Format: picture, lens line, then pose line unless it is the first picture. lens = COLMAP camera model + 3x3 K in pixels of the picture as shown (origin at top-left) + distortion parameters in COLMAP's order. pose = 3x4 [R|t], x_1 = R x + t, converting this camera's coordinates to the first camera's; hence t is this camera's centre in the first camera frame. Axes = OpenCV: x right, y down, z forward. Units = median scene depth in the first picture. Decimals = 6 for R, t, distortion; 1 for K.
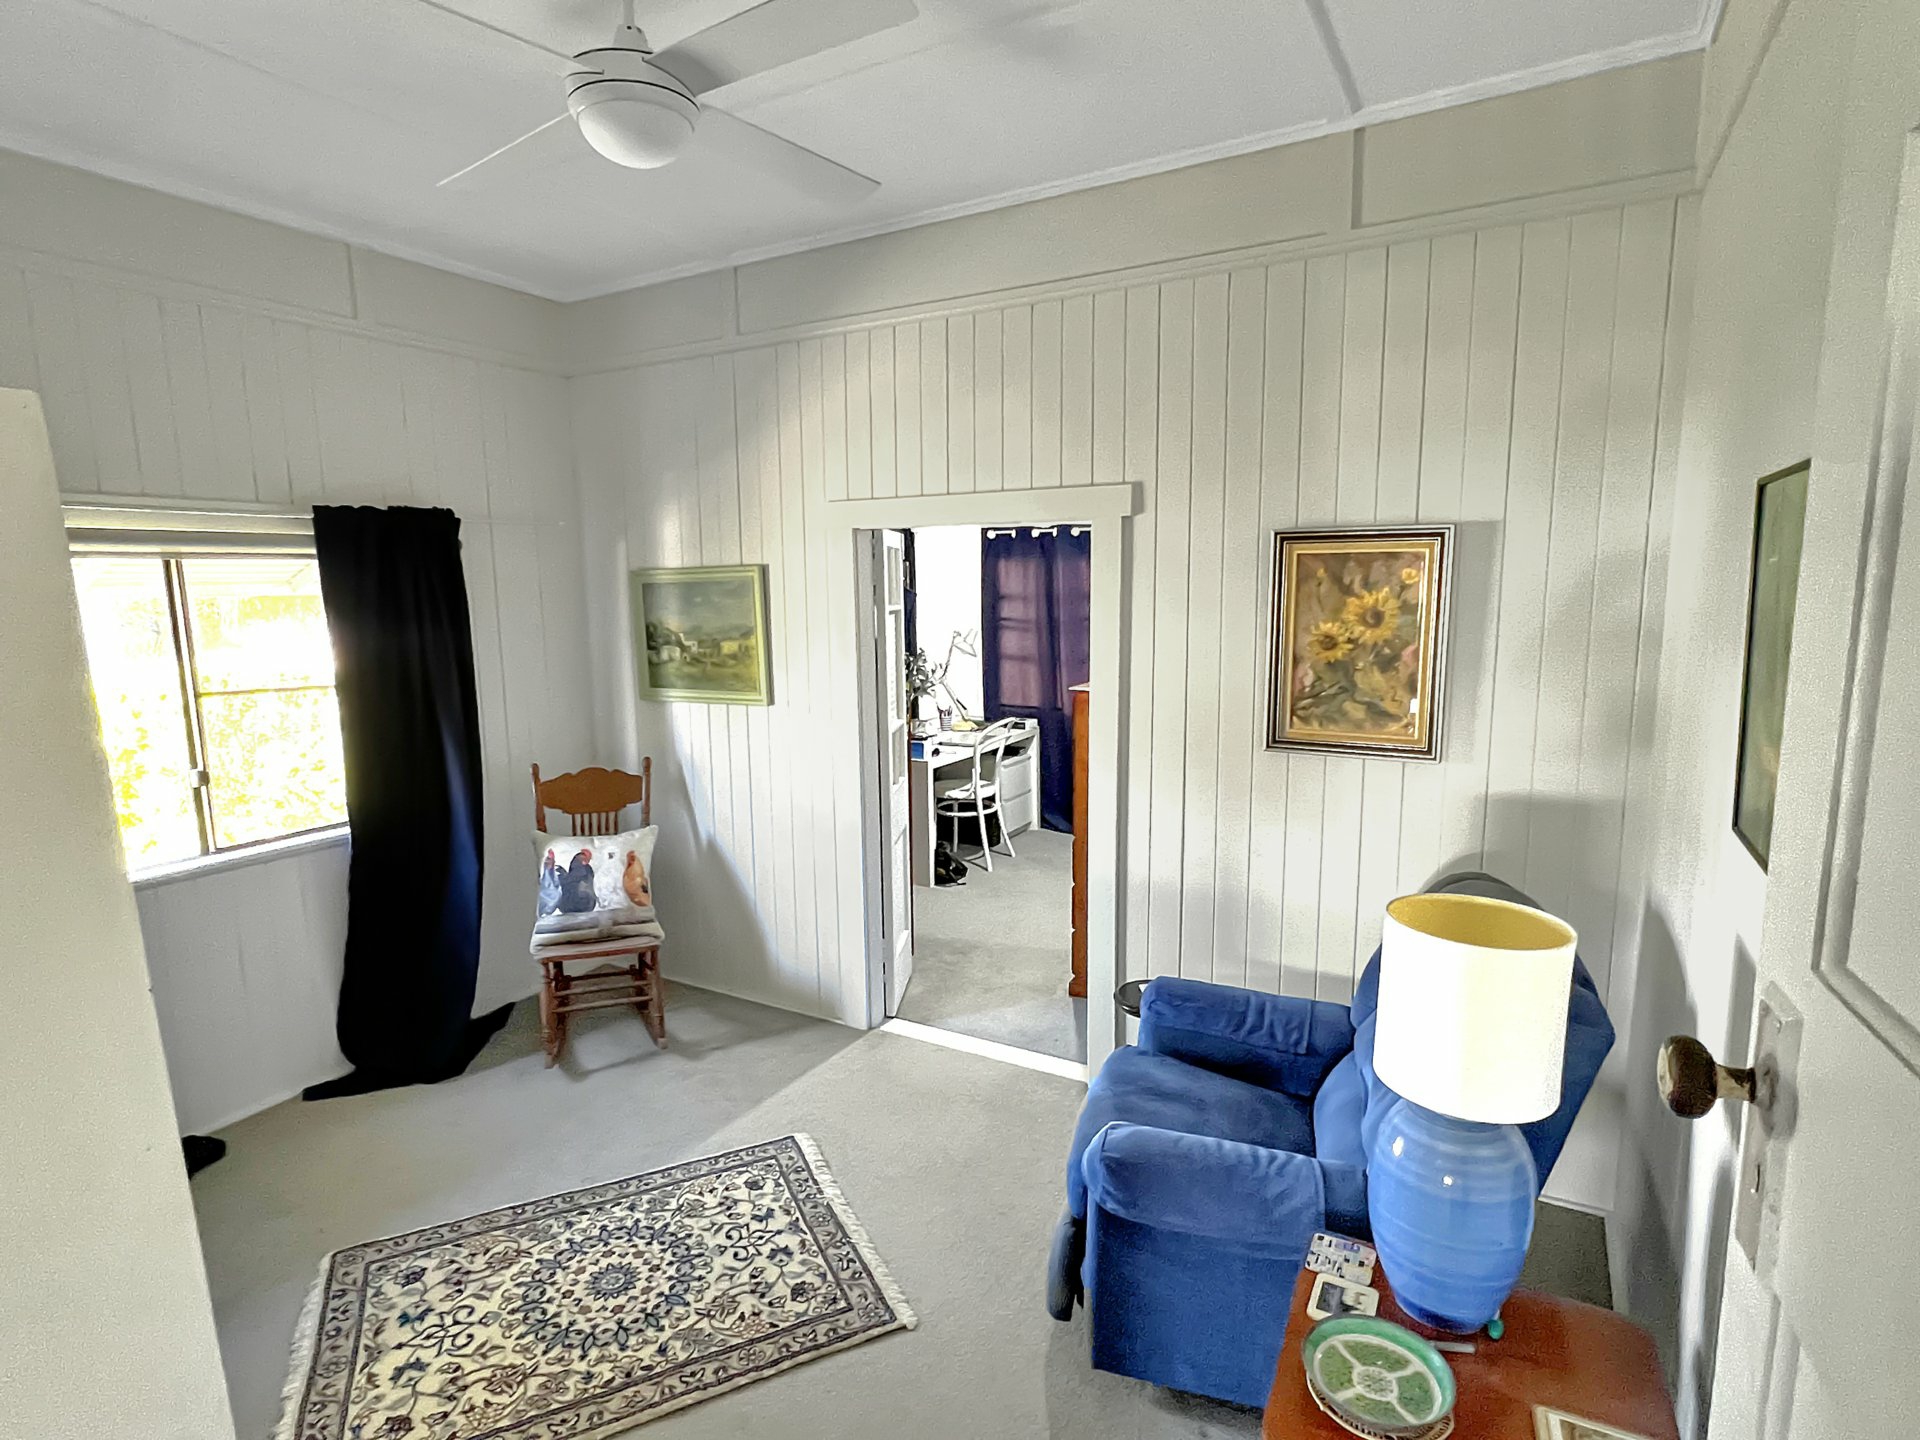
lens RADIAL K [[987.2, 0, 960.0], [0, 987.2, 720.0], [0, 0, 1]] dist [-0.001622, -0.000684]
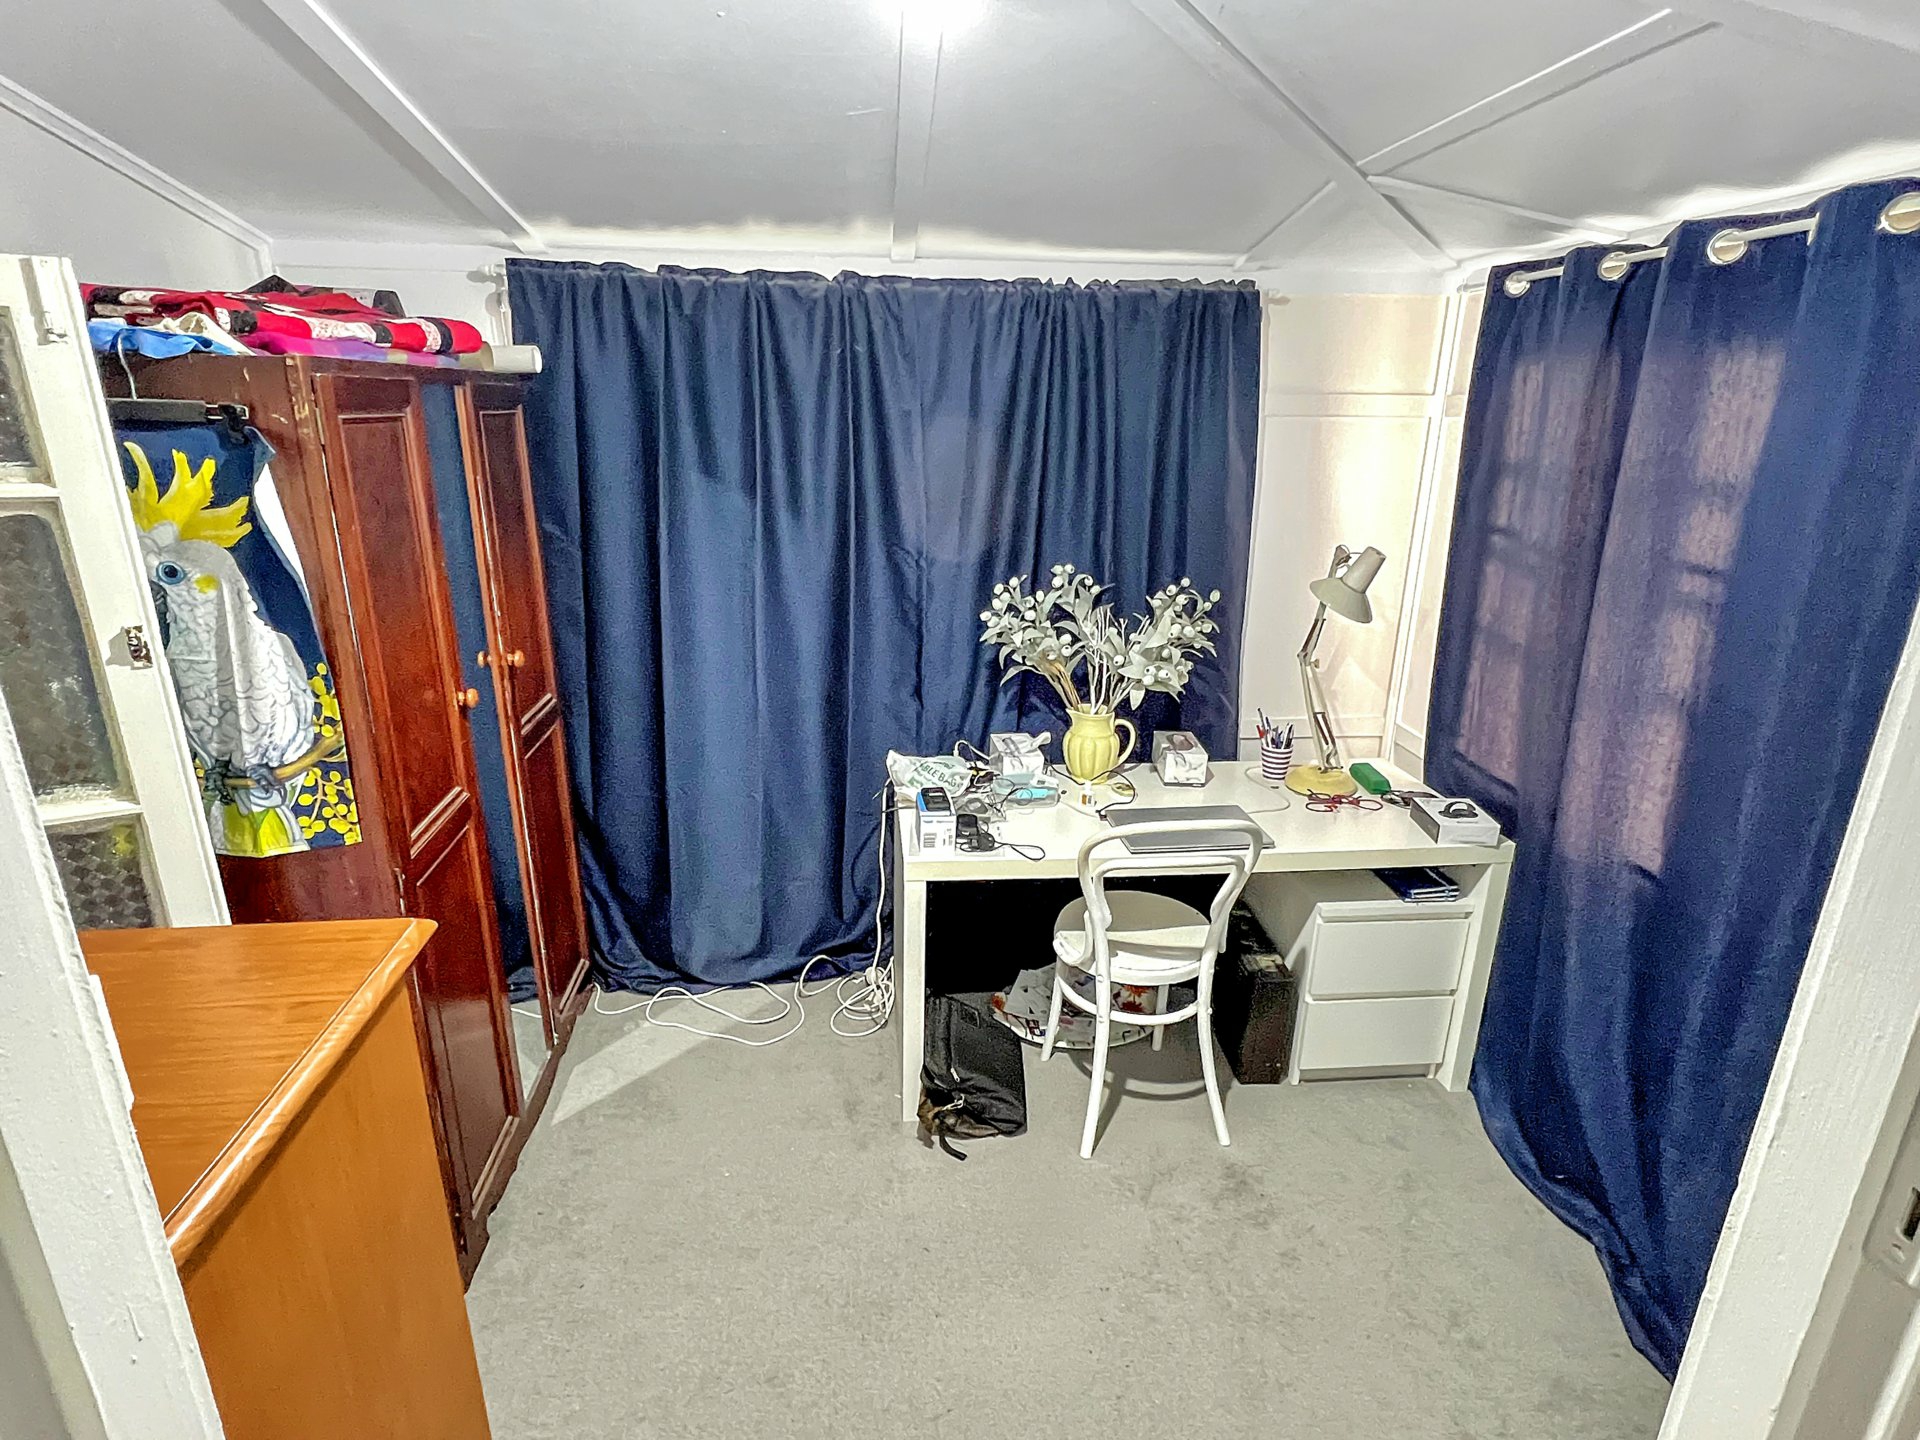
lens RADIAL K [[987.2, 0, 960.0], [0, 987.2, 720.0], [0, 0, 1]] dist [-0.001622, -0.000684]
pose [[0.550322, 0.245318, -0.798101, 0.242689], [-0.135102, 0.969430, 0.204822, -0.082655], [0.823950, -0.004893, 0.566641, 0.638593]]
